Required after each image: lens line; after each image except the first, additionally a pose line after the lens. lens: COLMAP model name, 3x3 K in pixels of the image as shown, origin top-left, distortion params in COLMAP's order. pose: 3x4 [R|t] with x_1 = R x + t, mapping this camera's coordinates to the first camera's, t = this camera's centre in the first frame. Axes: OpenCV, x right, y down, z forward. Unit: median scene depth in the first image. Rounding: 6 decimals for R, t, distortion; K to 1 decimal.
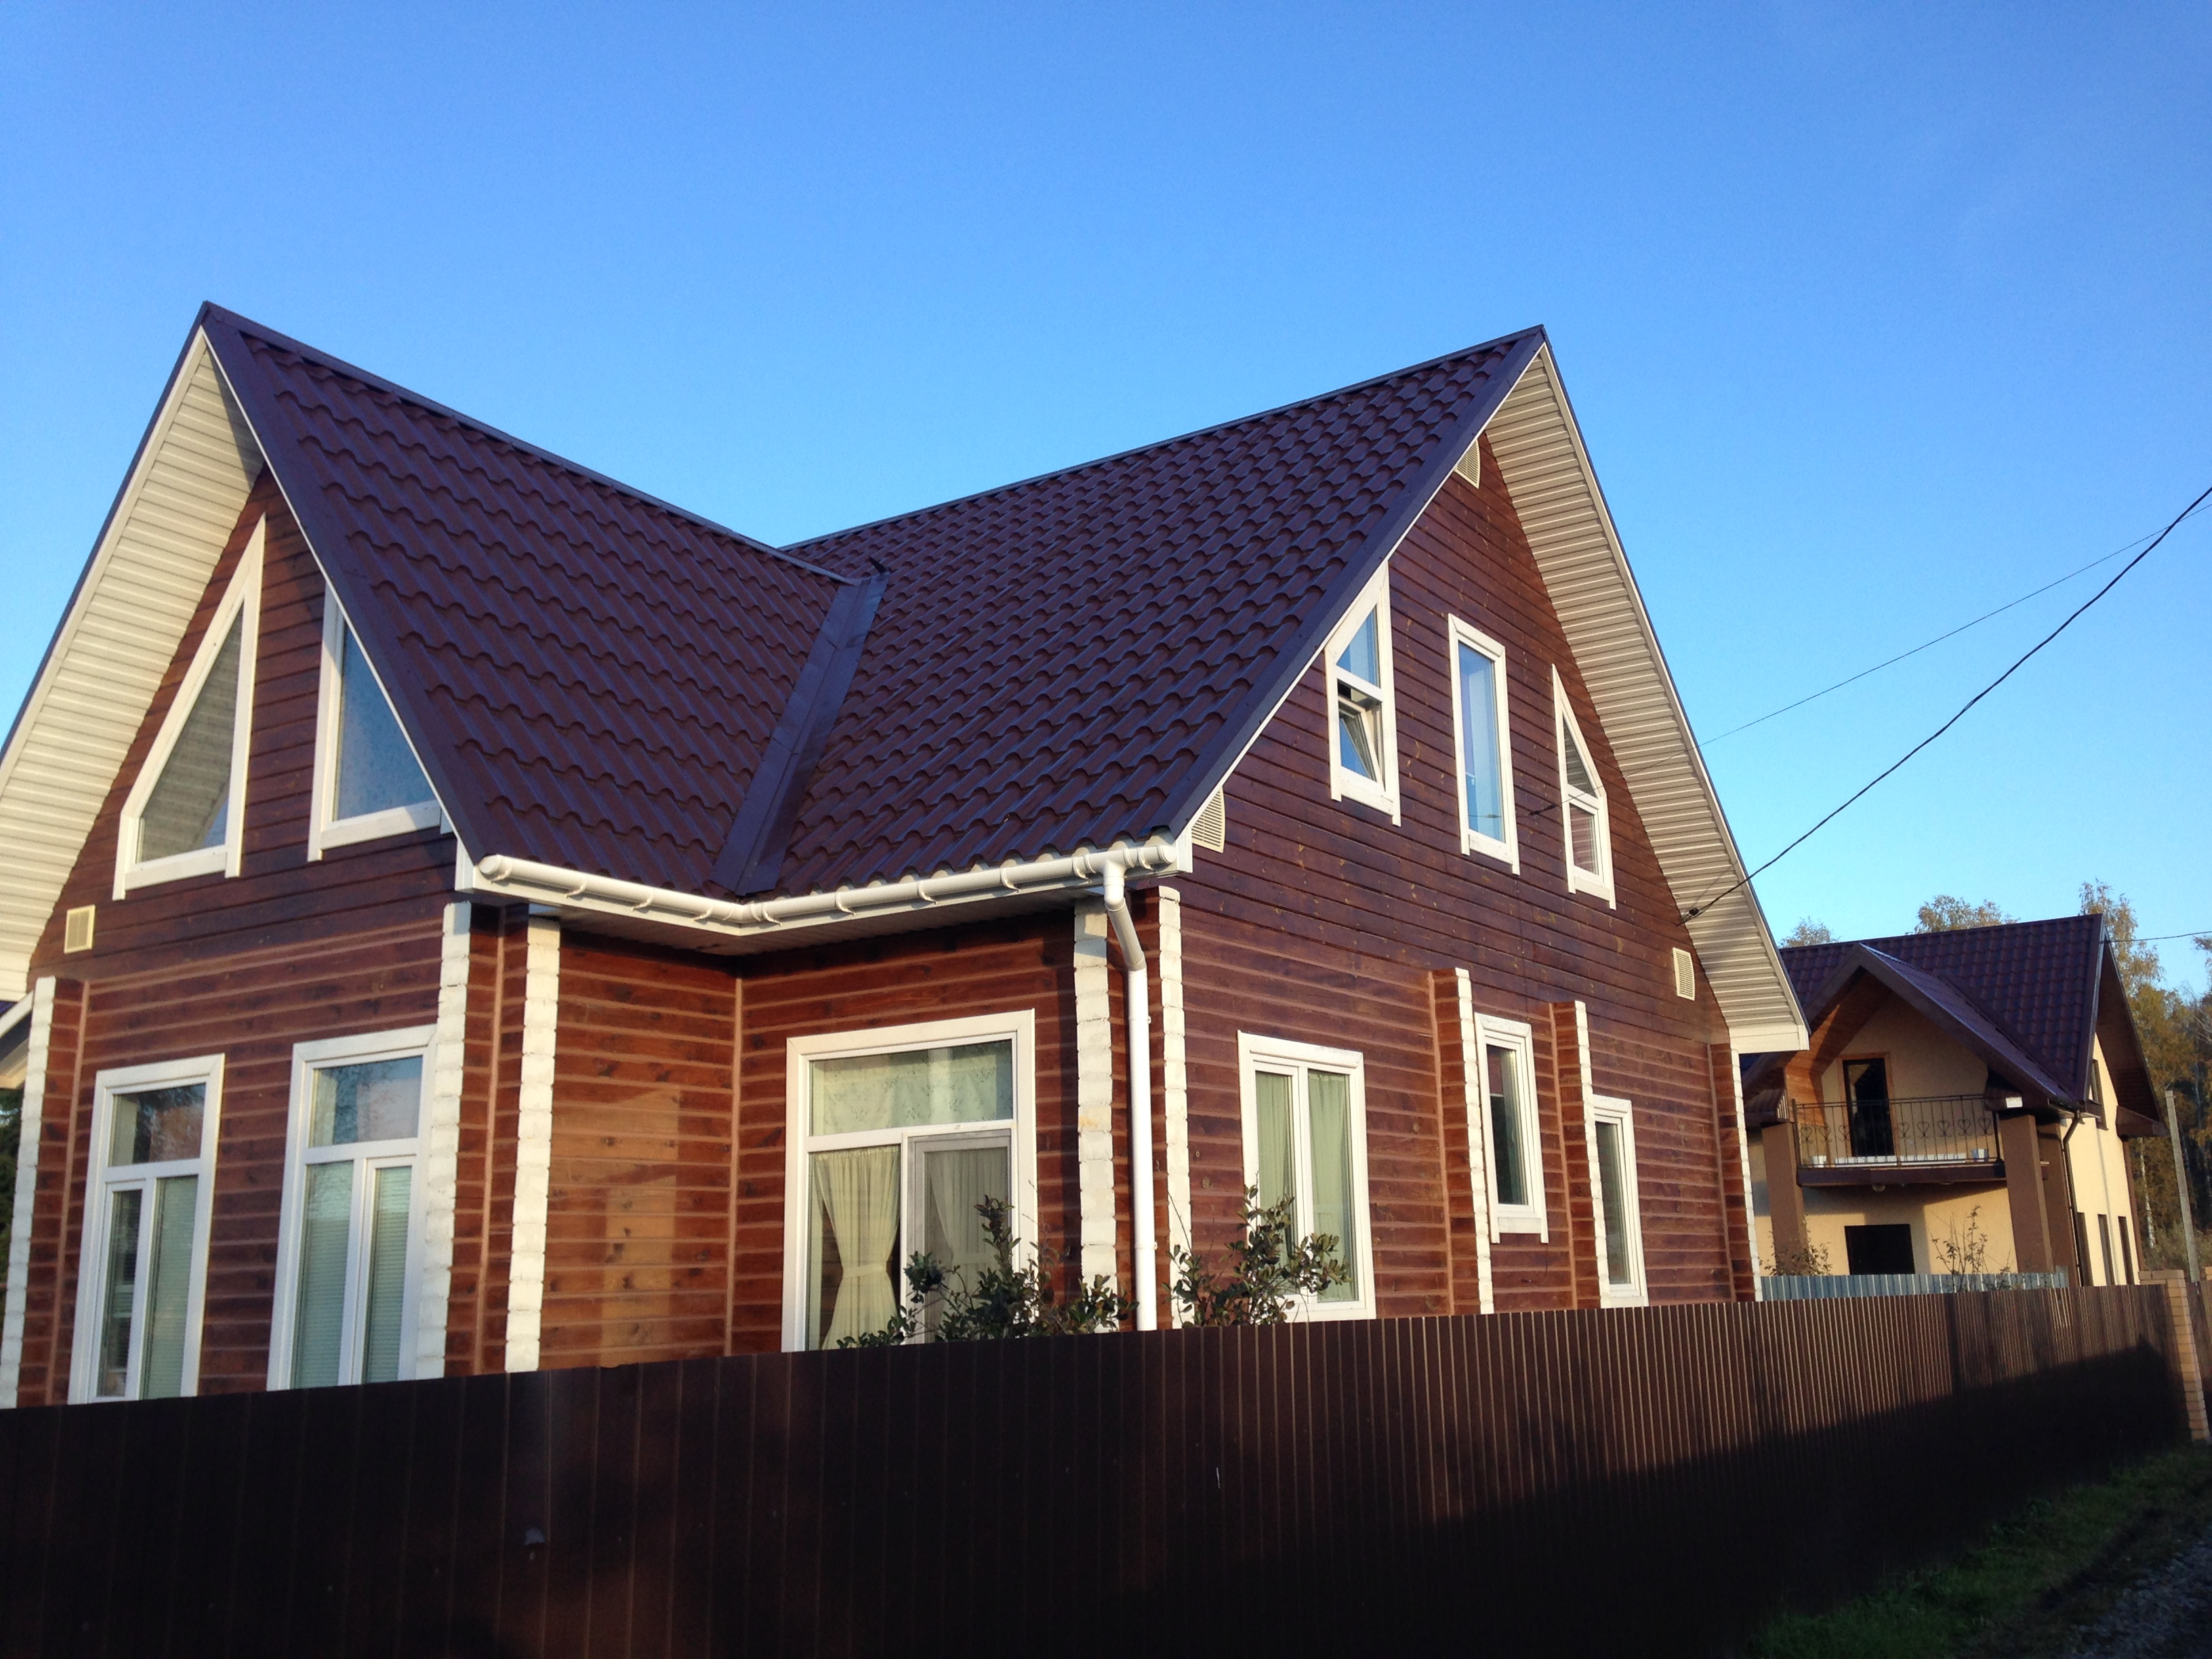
lens RADIAL K [[2000.5, 0, 1141.2], [0, 2000.5, 833.6], [0, 0, 1]] dist [0.196530, -0.294965]
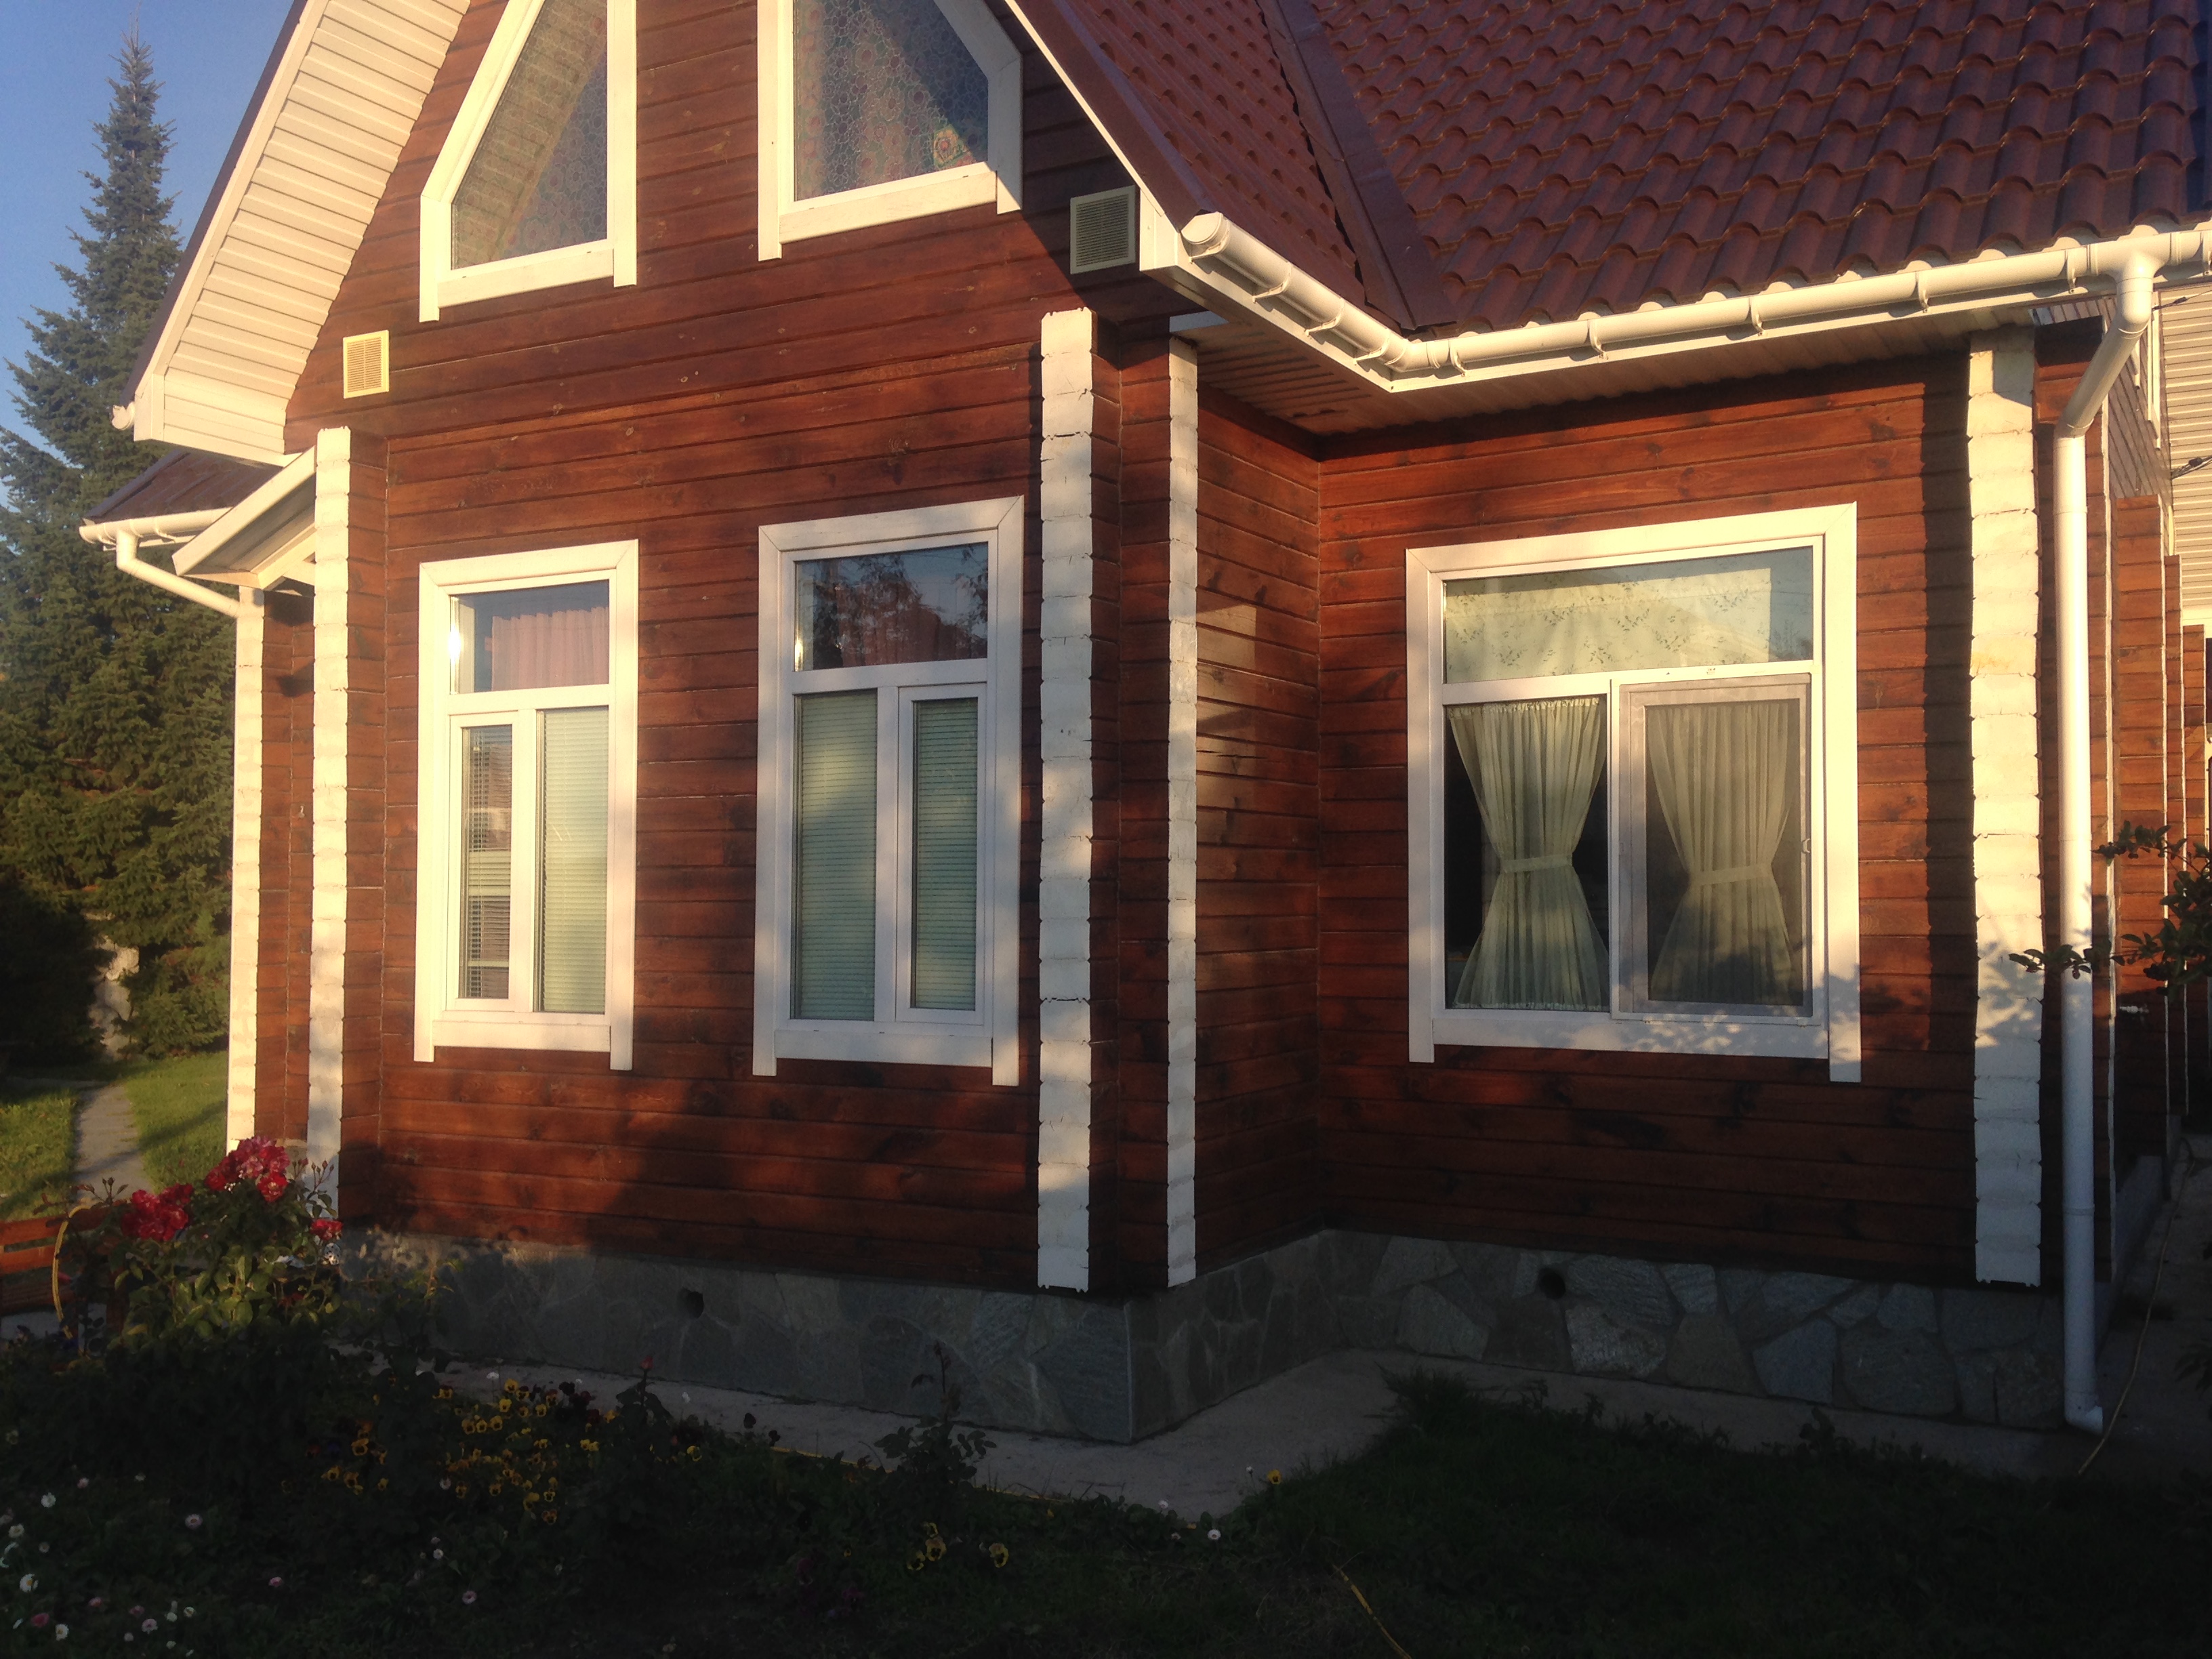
lens RADIAL K [[2000.5, 0, 1141.2], [0, 2000.5, 833.6], [0, 0, 1]] dist [0.196530, -0.294965]
pose [[0.997429, 0.020884, 0.068555, -0.322298], [-0.033213, 0.982370, 0.183973, 0.072752], [-0.063504, -0.185777, 0.980538, 0.283146]]
